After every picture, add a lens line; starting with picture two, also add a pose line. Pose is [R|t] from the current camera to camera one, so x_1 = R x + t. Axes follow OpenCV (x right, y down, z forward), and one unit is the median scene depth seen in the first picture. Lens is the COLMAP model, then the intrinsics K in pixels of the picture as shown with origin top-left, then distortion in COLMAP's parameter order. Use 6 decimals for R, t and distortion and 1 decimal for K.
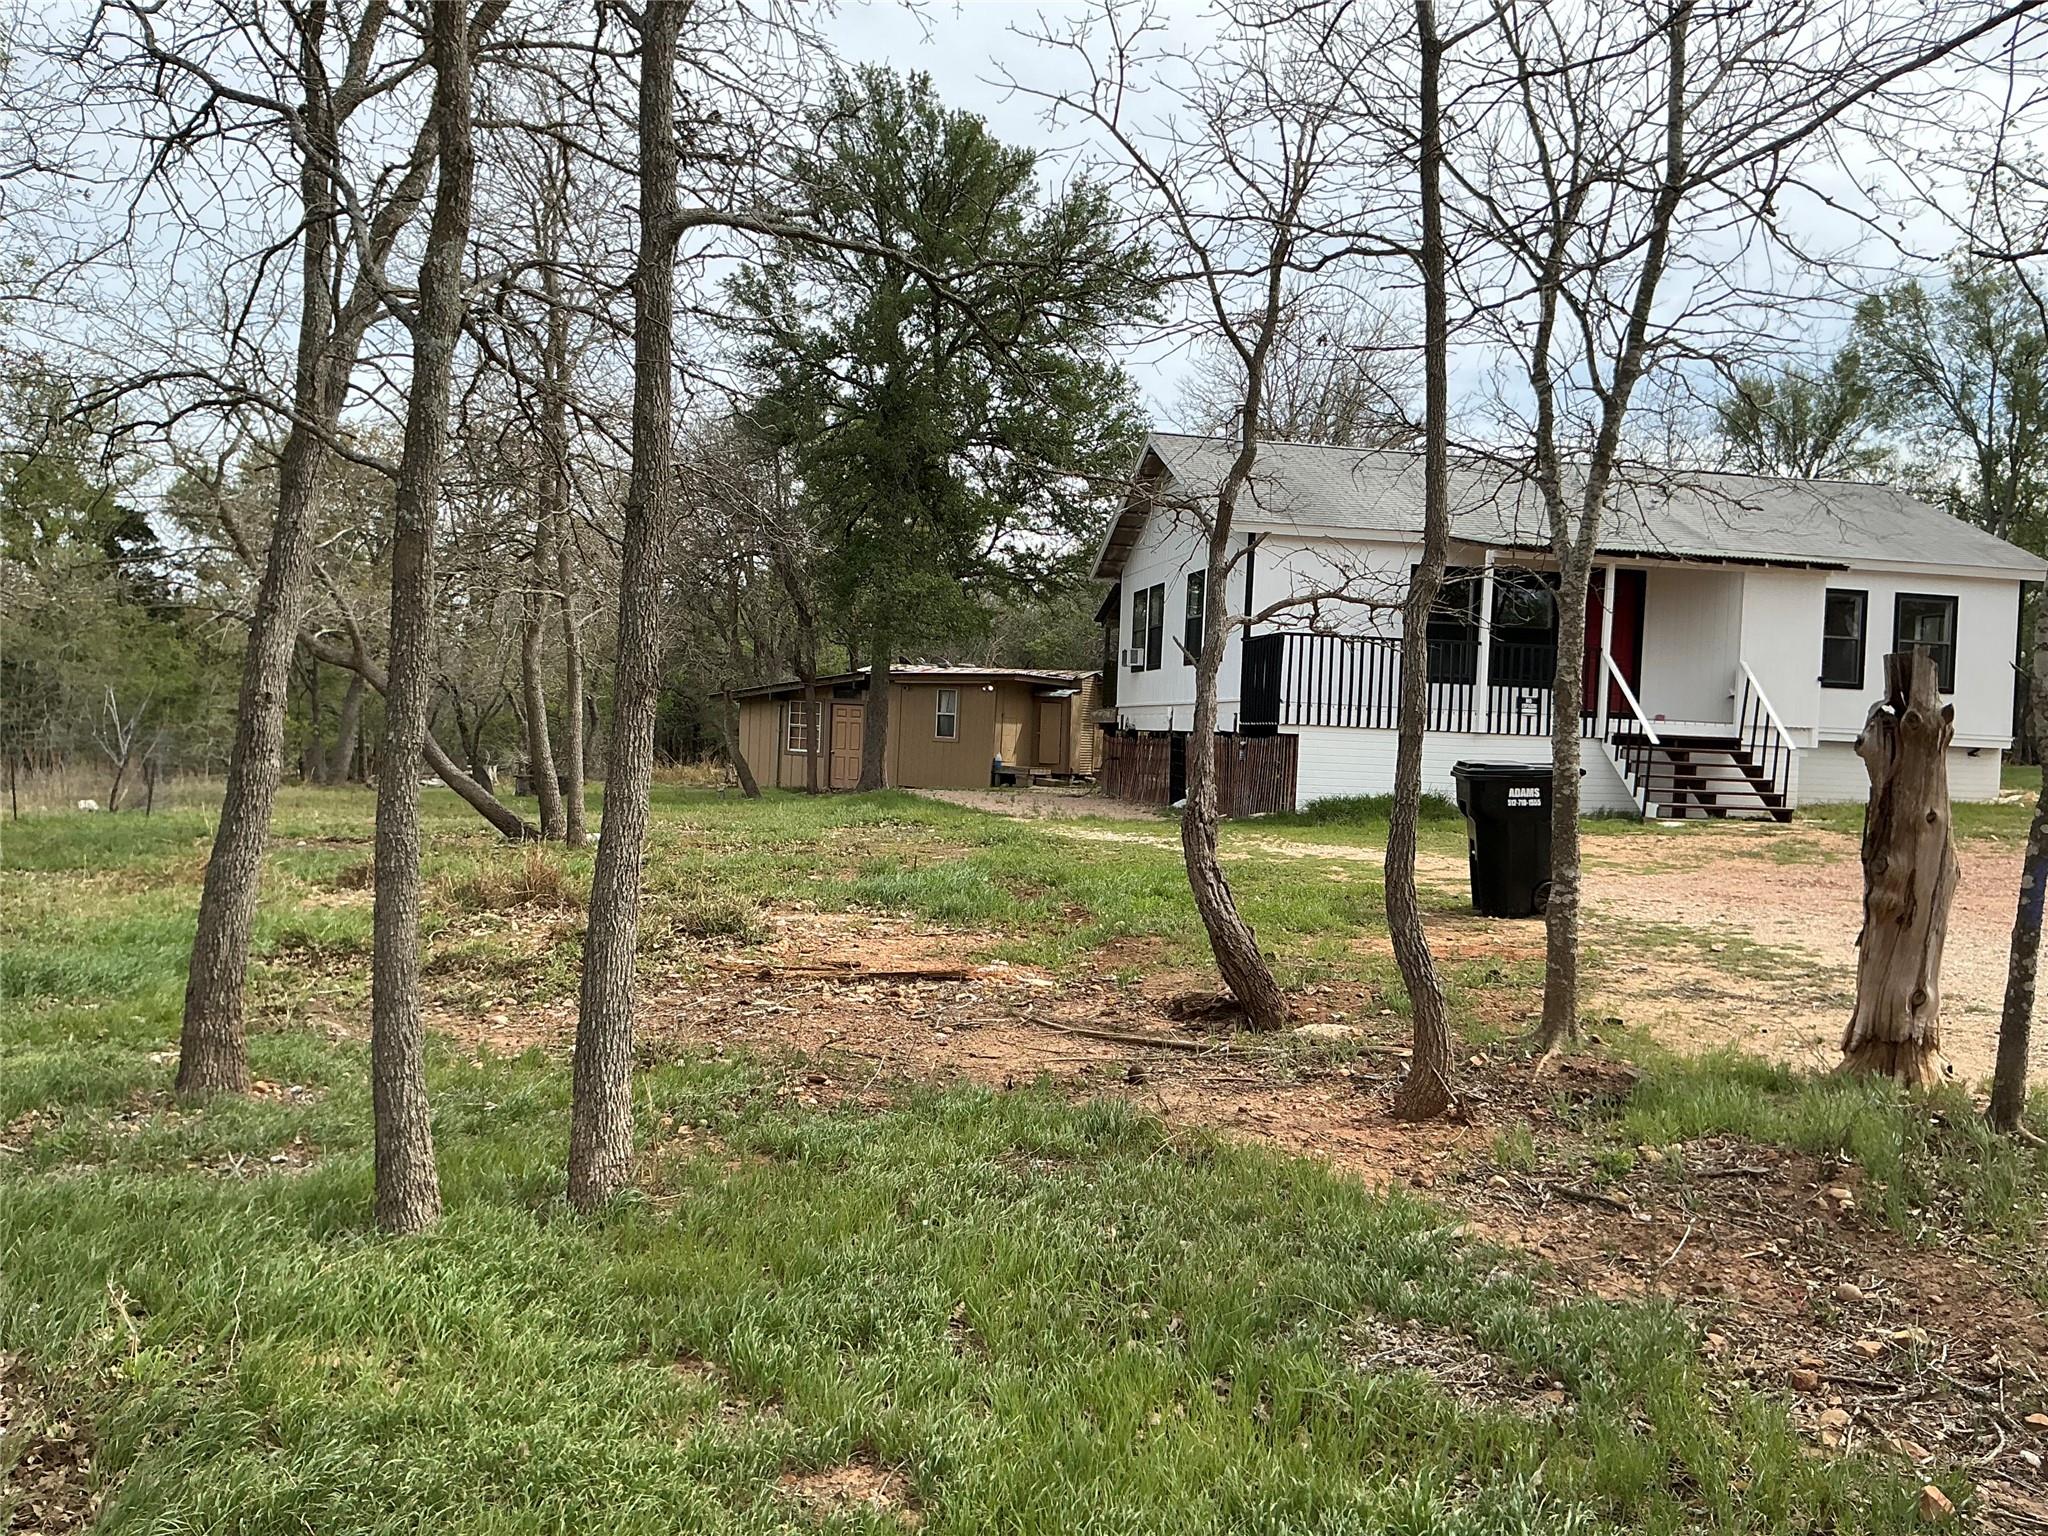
lens RADIAL K [[1734.2, 0, 1024.0], [0, 1734.2, 768.0], [0, 0, 1]] dist [0.145907, -0.283316]
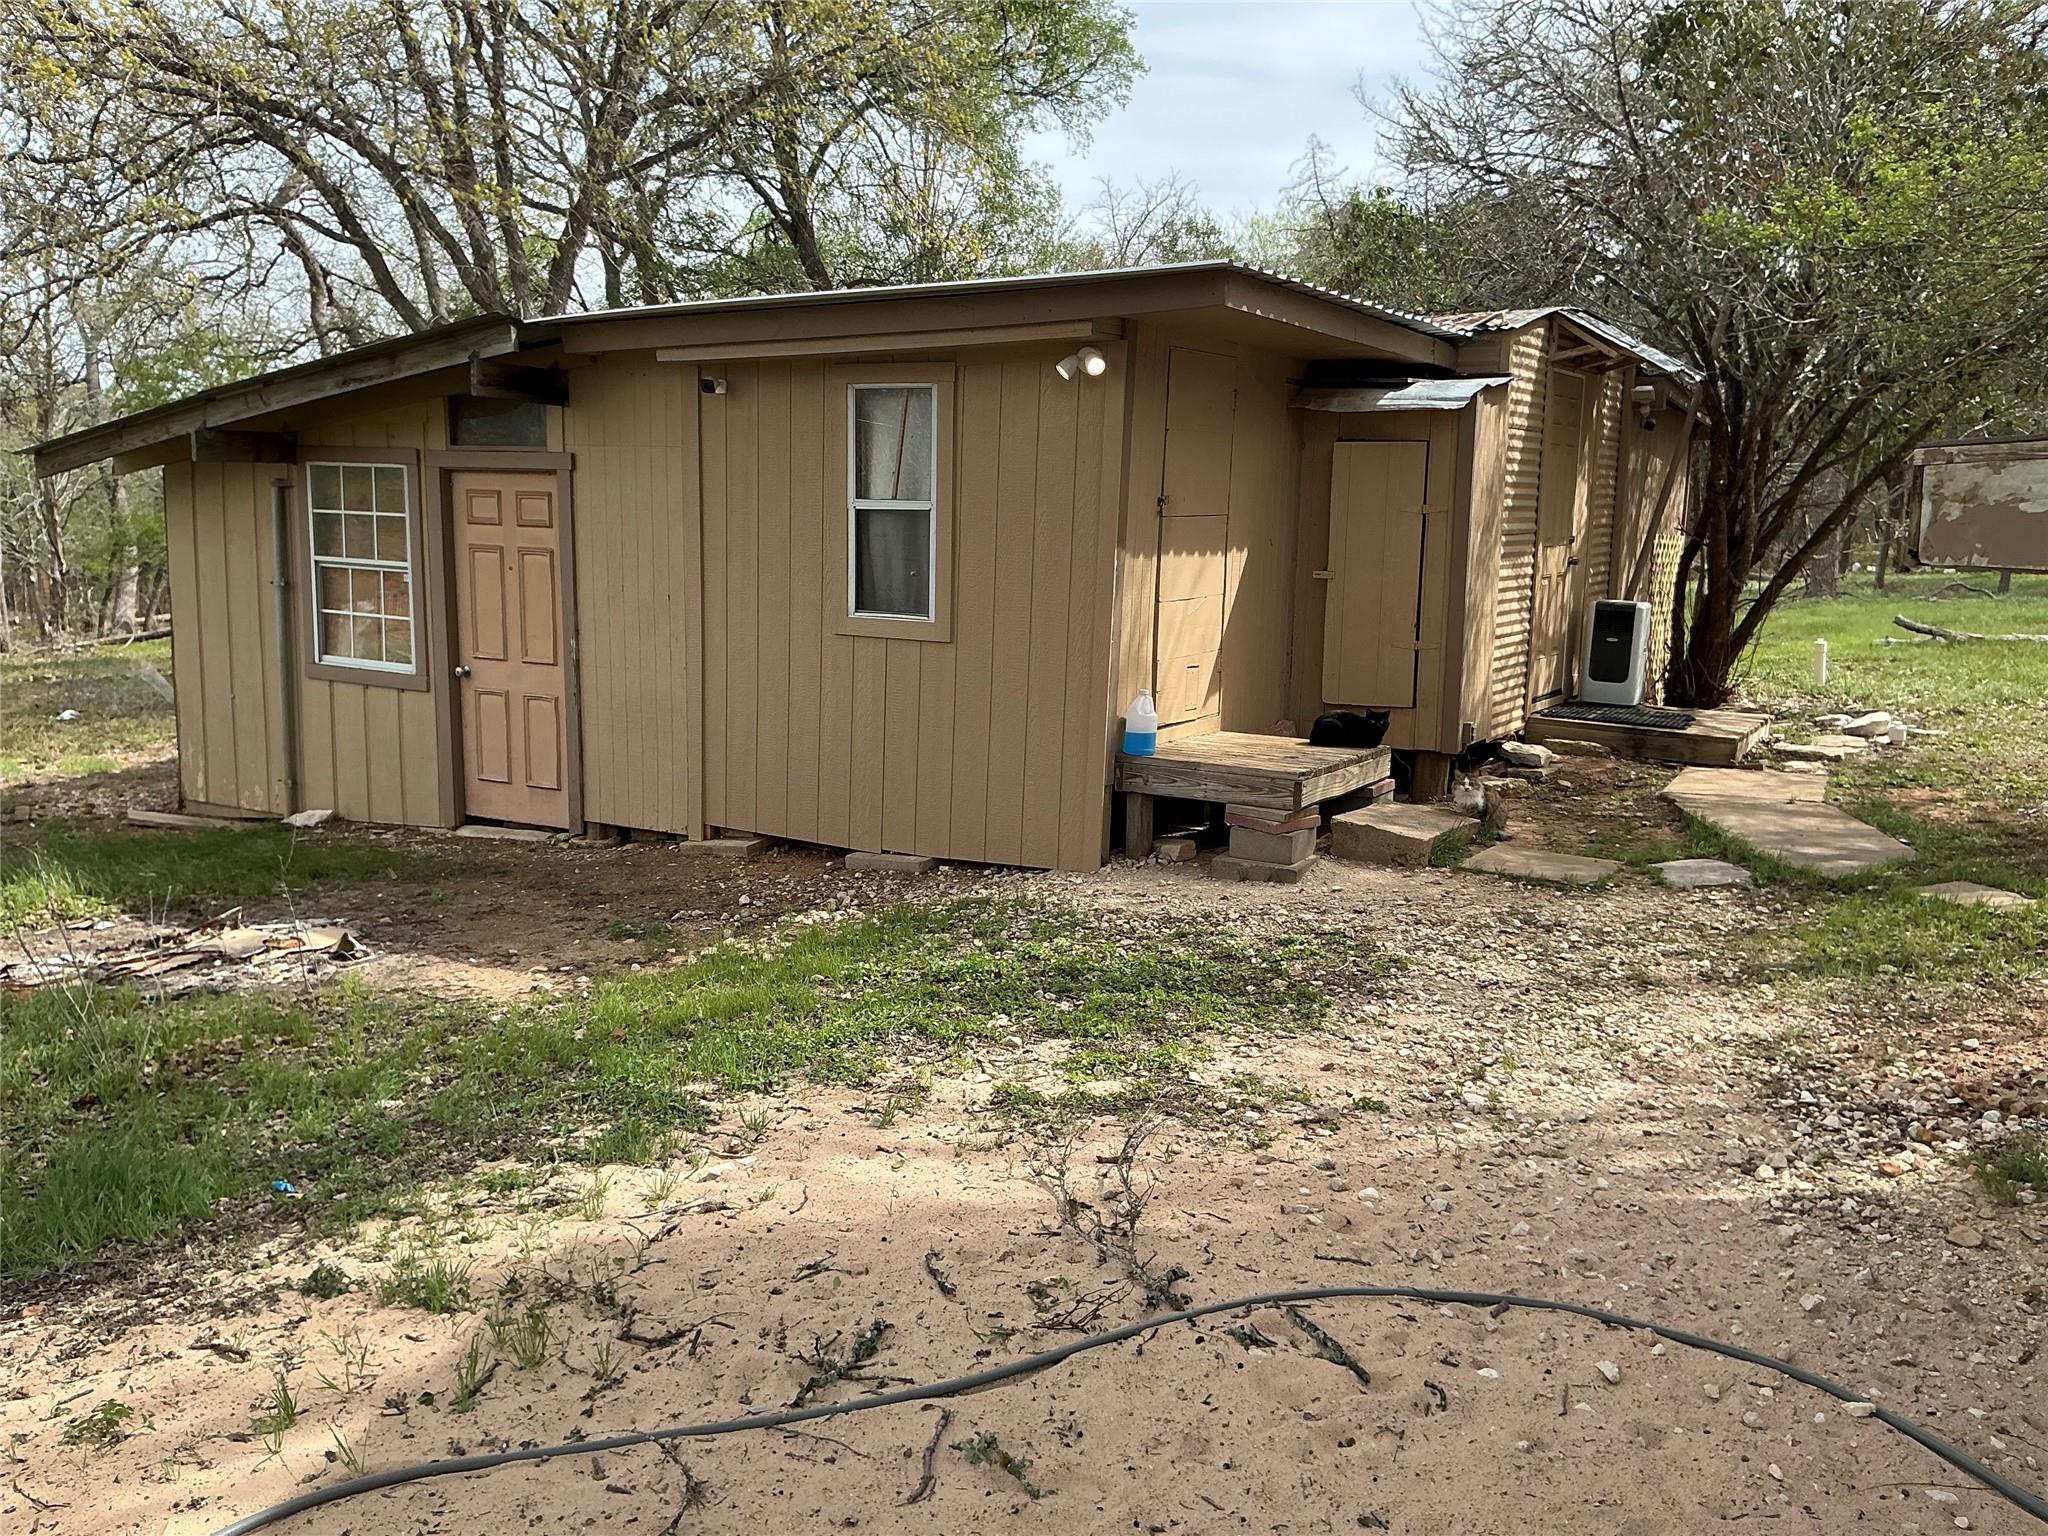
lens RADIAL K [[1734.2, 0, 1024.0], [0, 1734.2, 768.0], [0, 0, 1]] dist [0.145907, -0.283316]
pose [[0.993923, -0.007919, -0.109788, -0.010599], [0.021087, 0.992634, 0.119302, -0.041956], [0.108034, -0.120892, 0.986769, 1.368374]]
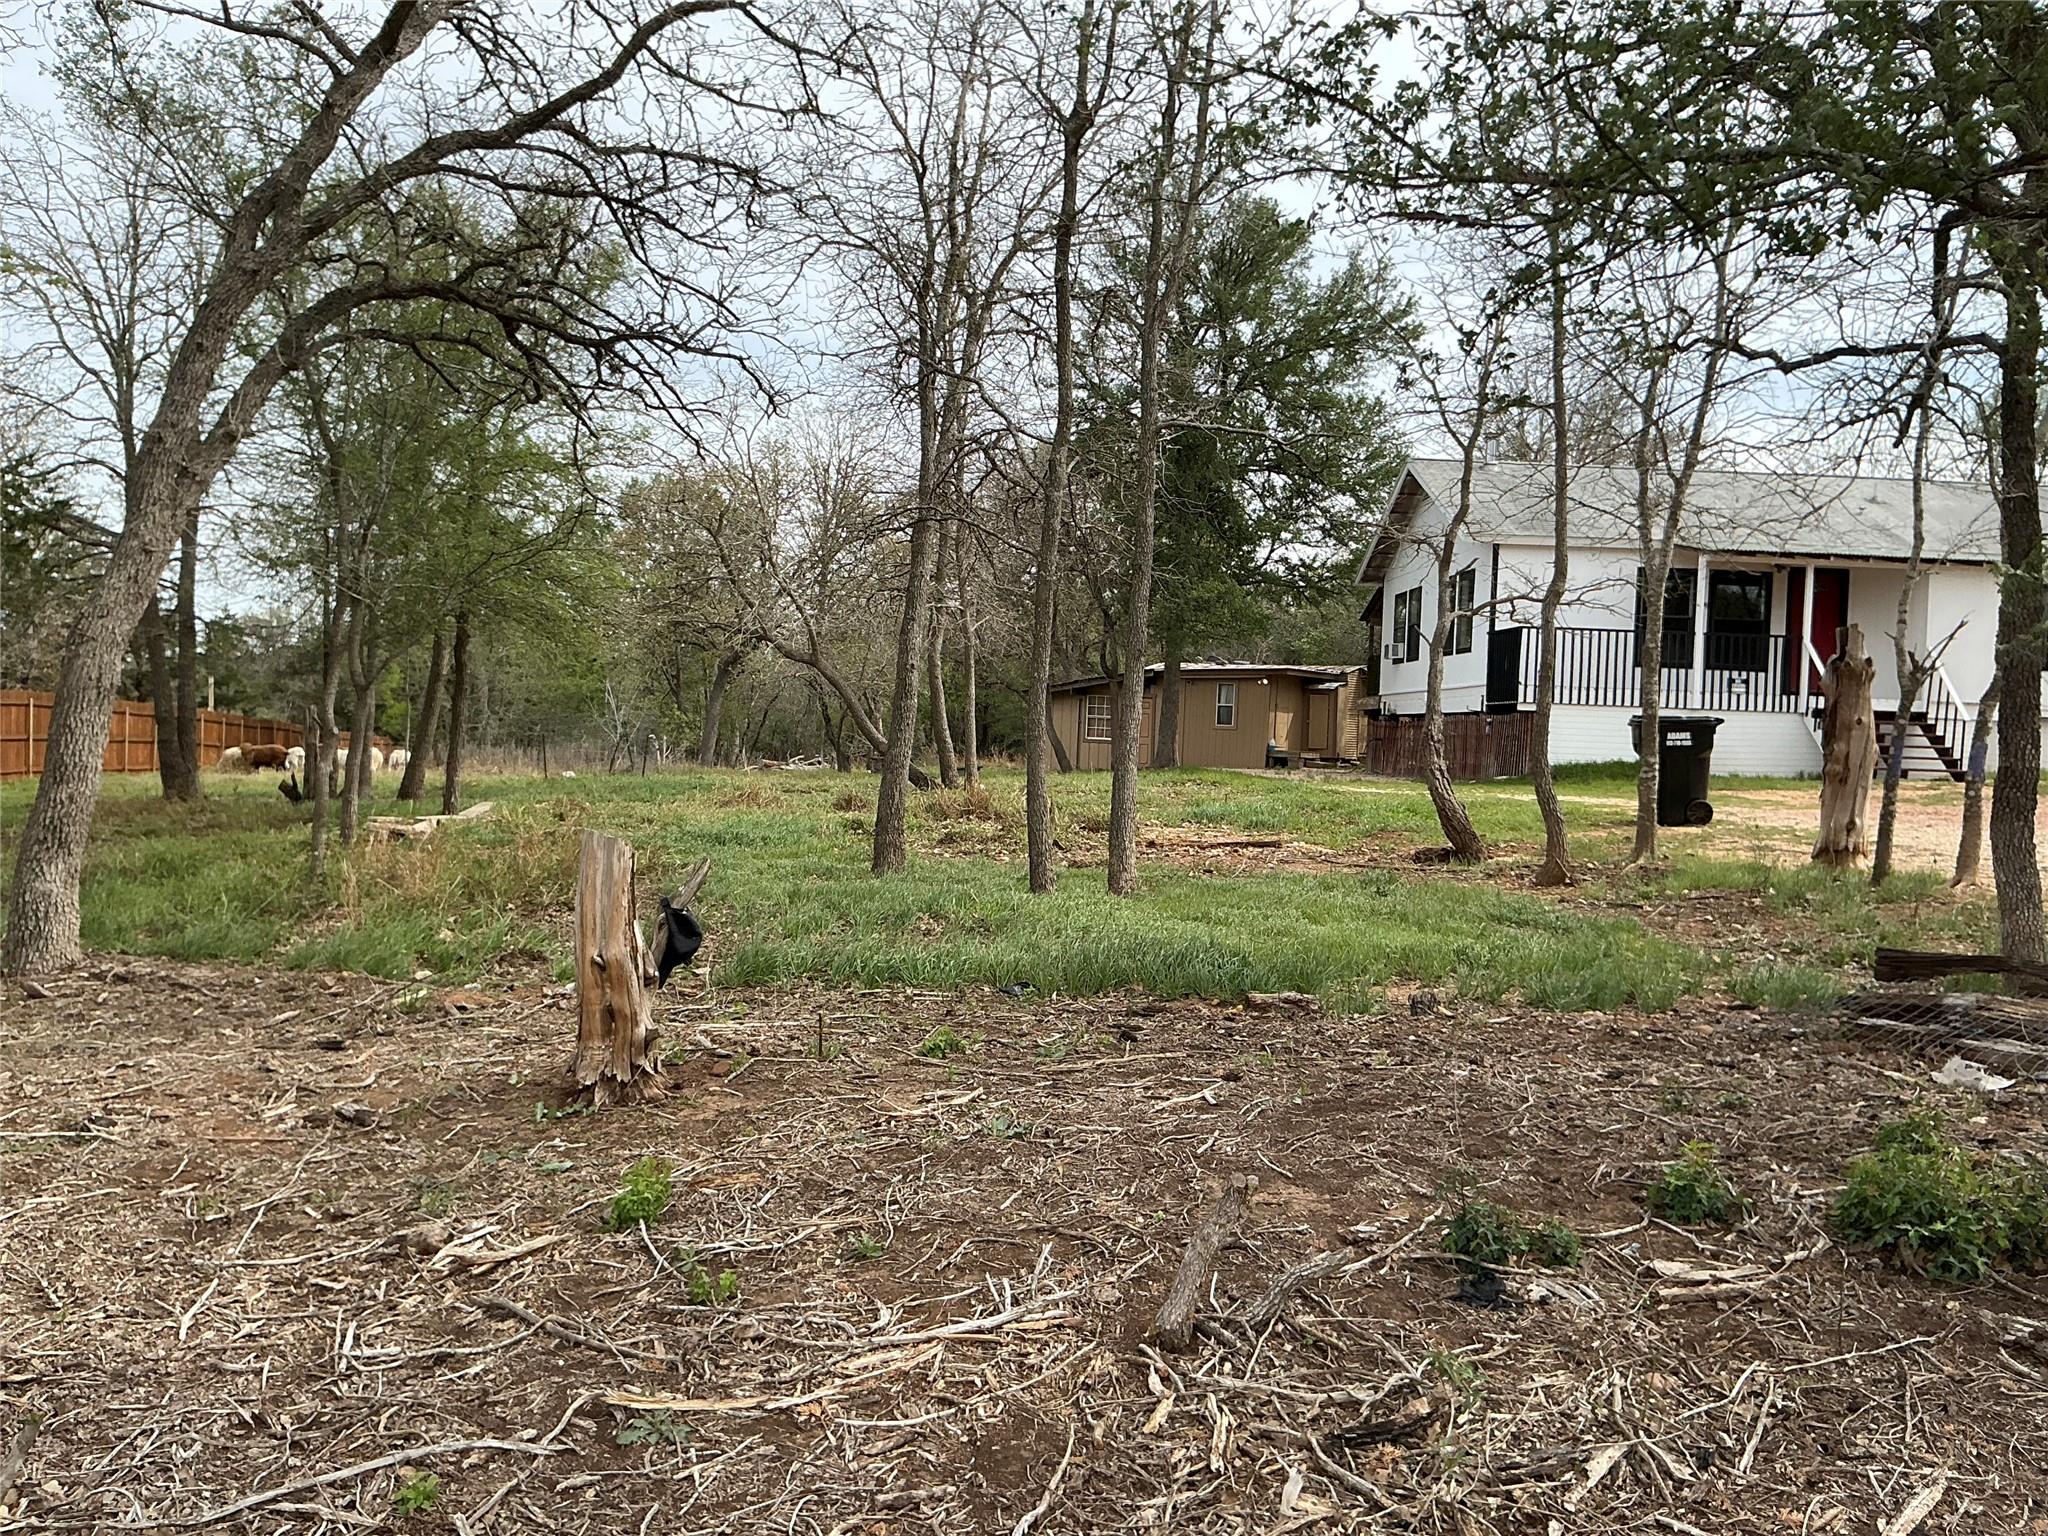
lens RADIAL K [[1679.4, 0, 1012.1], [0, 1679.4, 758.7], [0, 0, 1]] dist [0.115276, -0.262951]
pose [[0.986954, -0.002736, -0.160979, -0.009384], [0.001818, 0.999981, -0.005855, 0.017741], [0.160992, 0.005486, 0.986940, -0.189973]]
